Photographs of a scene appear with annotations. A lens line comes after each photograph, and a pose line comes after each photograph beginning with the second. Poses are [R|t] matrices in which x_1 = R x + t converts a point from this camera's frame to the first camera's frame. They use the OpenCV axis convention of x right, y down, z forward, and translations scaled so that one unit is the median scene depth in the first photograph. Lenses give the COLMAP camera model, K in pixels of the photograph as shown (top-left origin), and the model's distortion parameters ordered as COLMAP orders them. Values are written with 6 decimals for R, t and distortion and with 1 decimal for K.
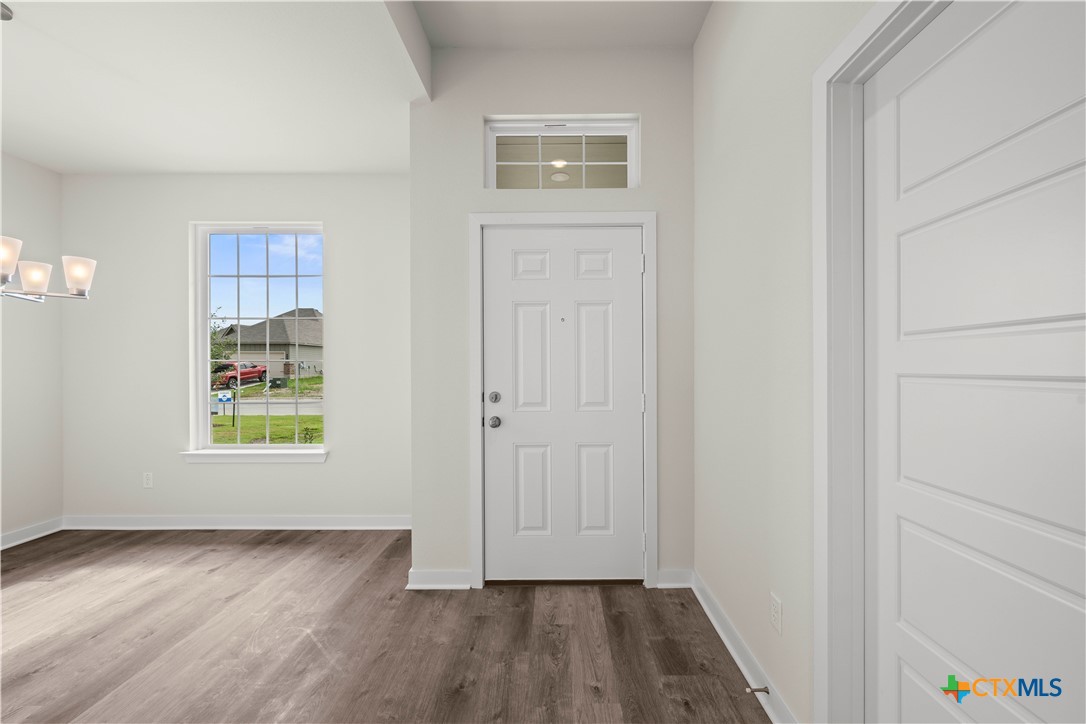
lens RADIAL K [[428.9, 0, 557.1], [0, 428.9, 366.6], [0, 0, 1]] dist [-0.000536, -0.000359]
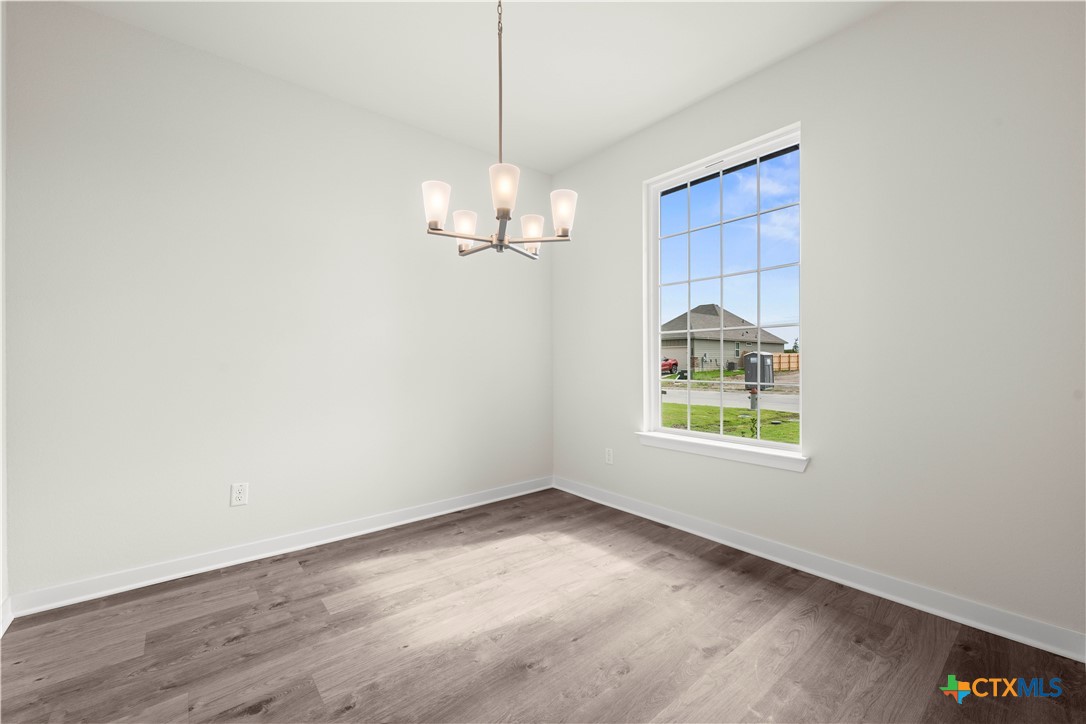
lens RADIAL K [[446.4, 0, 547.4], [0, 446.4, 368.7], [0, 0, 1]] dist [-0.000752, -0.000114]
pose [[0.643338, 0.012799, -0.765475, -0.299180], [0.000947, 0.999846, 0.017514, 0.051818], [0.765581, -0.011992, 0.643227, 0.264540]]
